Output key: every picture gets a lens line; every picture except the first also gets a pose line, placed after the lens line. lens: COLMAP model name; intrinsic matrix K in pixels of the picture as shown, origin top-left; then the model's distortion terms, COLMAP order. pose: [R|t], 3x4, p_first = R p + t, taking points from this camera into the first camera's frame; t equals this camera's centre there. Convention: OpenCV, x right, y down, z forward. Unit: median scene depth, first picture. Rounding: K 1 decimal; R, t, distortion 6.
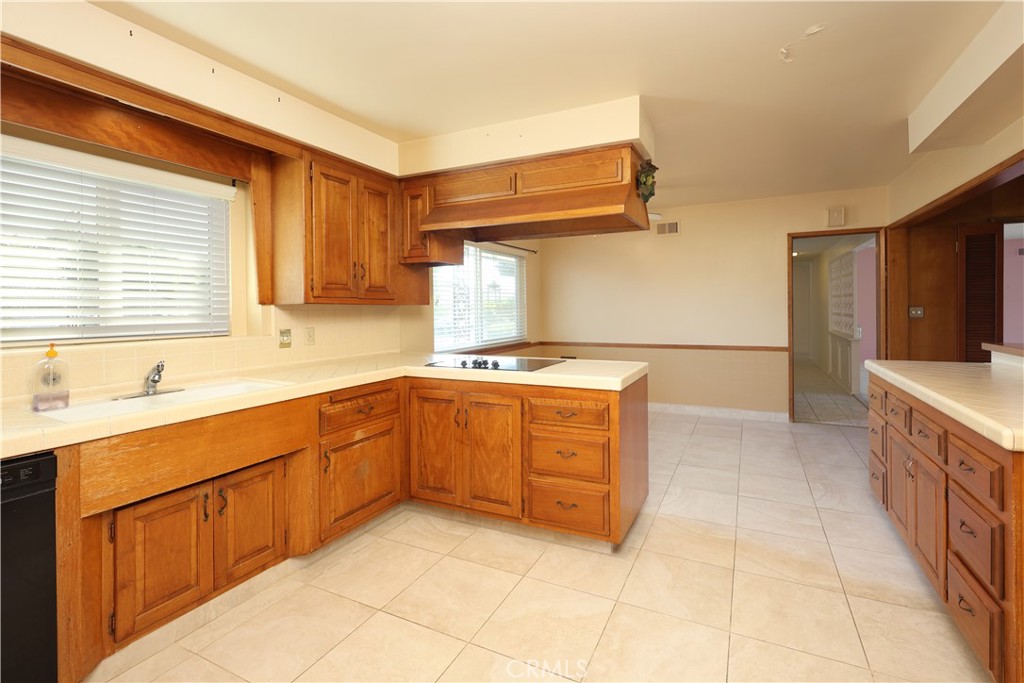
lens RADIAL K [[440.2, 0, 528.9], [0, 440.2, 306.7], [0, 0, 1]] dist [-0.001147, -0.000450]
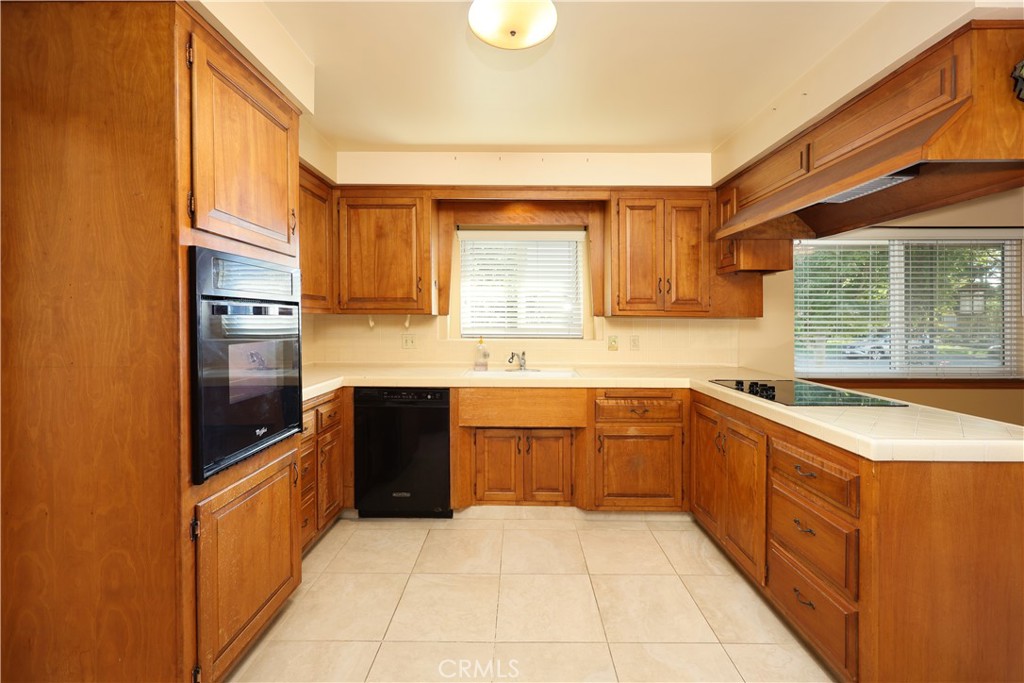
lens RADIAL K [[398.6, 0, 495.7], [0, 398.6, 322.2], [0, 0, 1]] dist [-0.000427, -0.000117]
pose [[0.429193, 0.017616, -0.903041, 0.400482], [-0.007346, 0.999845, 0.016014, -0.004959], [0.903183, -0.000239, 0.429256, 0.243006]]
